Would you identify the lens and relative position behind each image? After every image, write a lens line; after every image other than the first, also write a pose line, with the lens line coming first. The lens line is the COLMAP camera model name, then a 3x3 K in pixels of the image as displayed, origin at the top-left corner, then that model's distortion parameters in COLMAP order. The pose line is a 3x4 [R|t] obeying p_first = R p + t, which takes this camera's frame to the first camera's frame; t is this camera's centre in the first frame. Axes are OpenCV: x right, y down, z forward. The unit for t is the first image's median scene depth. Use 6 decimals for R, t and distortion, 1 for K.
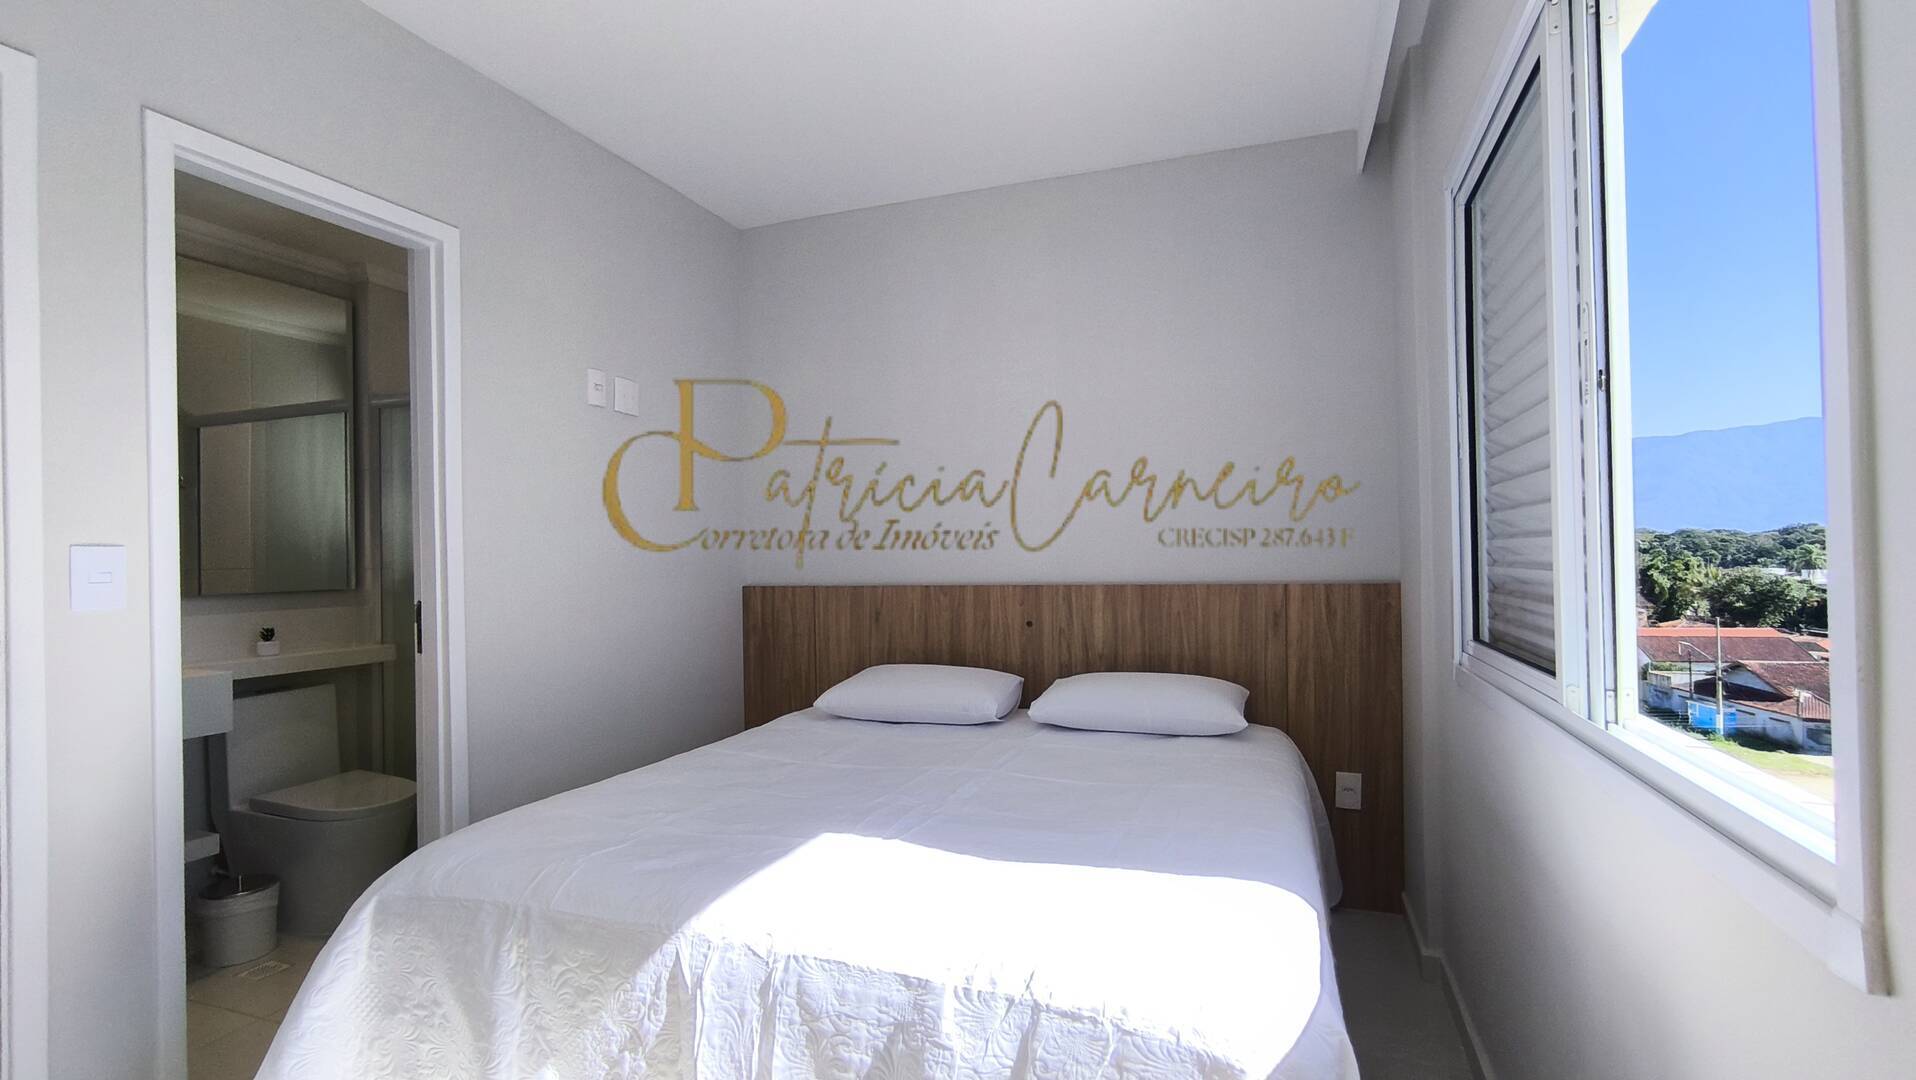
lens RADIAL K [[881.7, 0, 955.4], [0, 881.7, 549.3], [0, 0, 1]] dist [-0.036431, 0.020673]
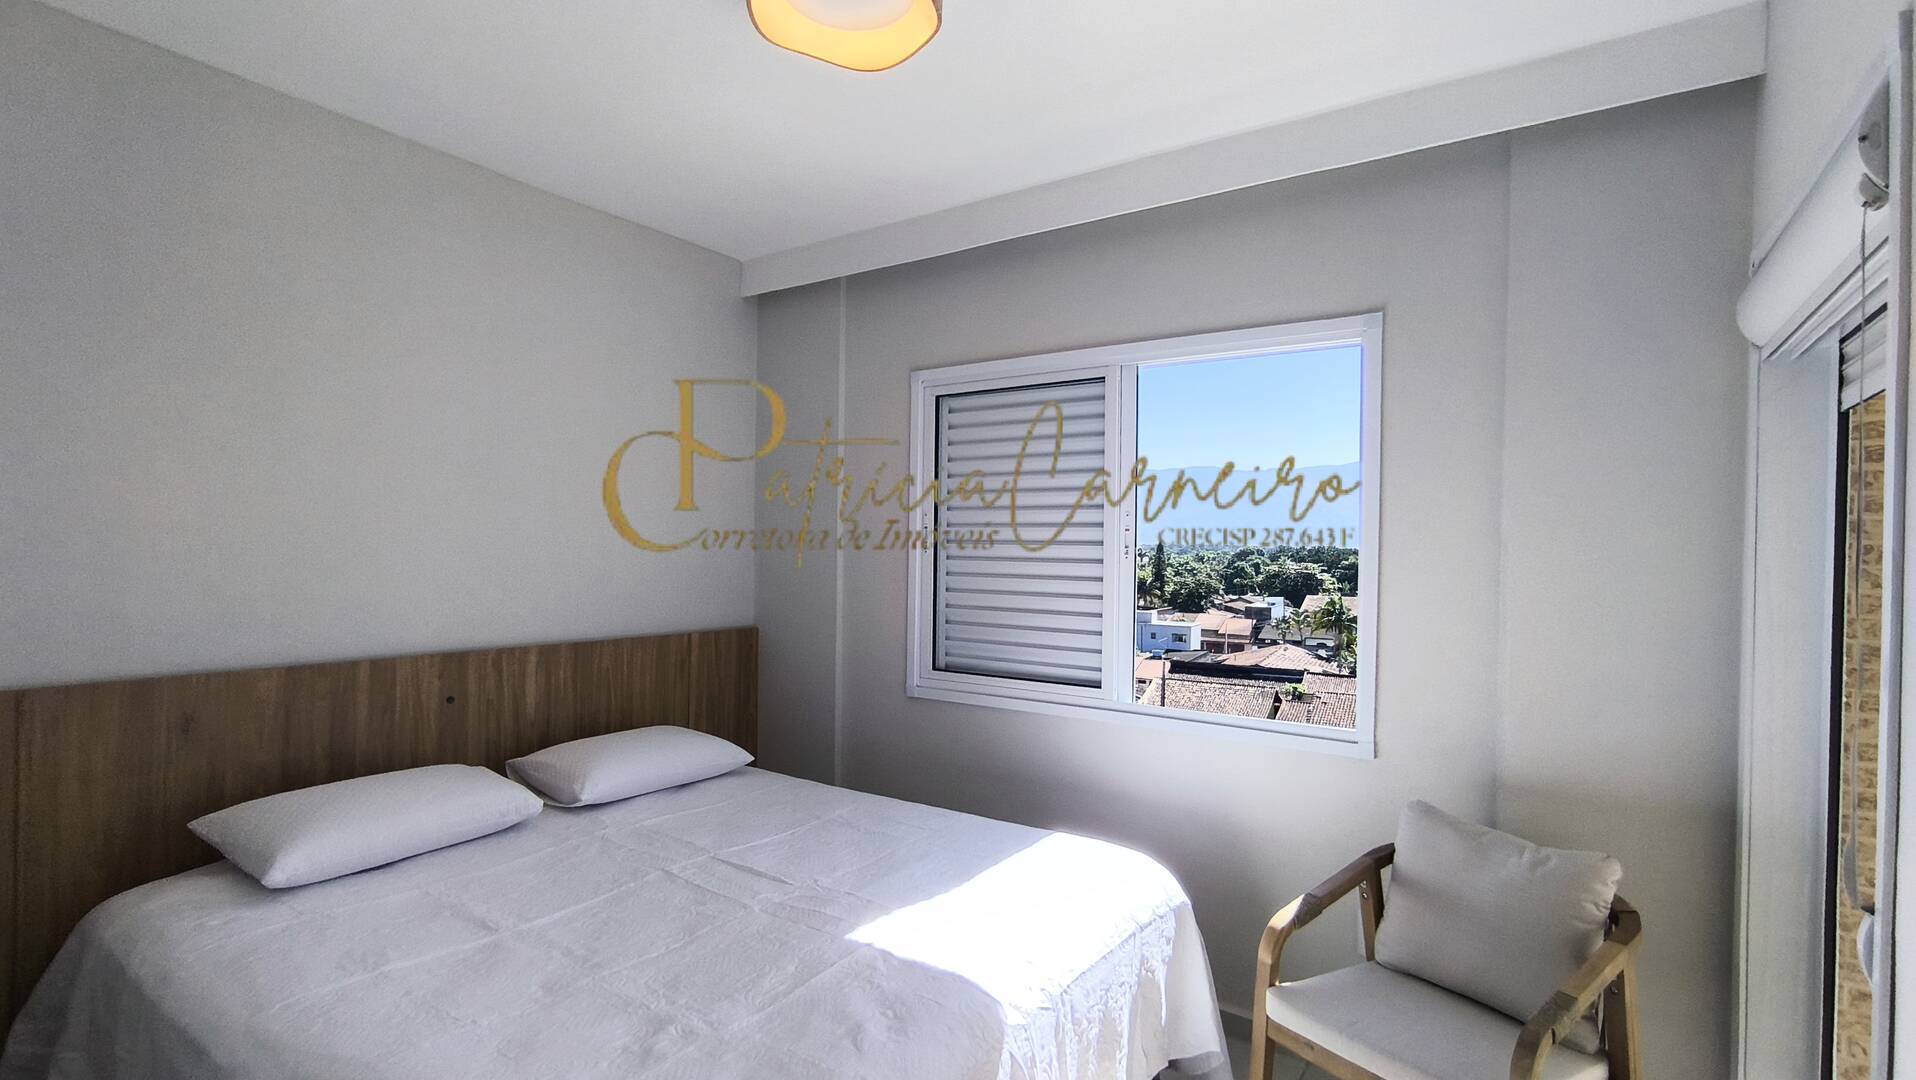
lens RADIAL K [[881.7, 0, 955.4], [0, 881.7, 549.3], [0, 0, 1]] dist [-0.036431, 0.020673]
pose [[0.249088, 0.019185, 0.968291, -0.603497], [-0.023718, 0.999625, -0.013704, -0.057234], [-0.968190, -0.019553, 0.249450, 0.360524]]
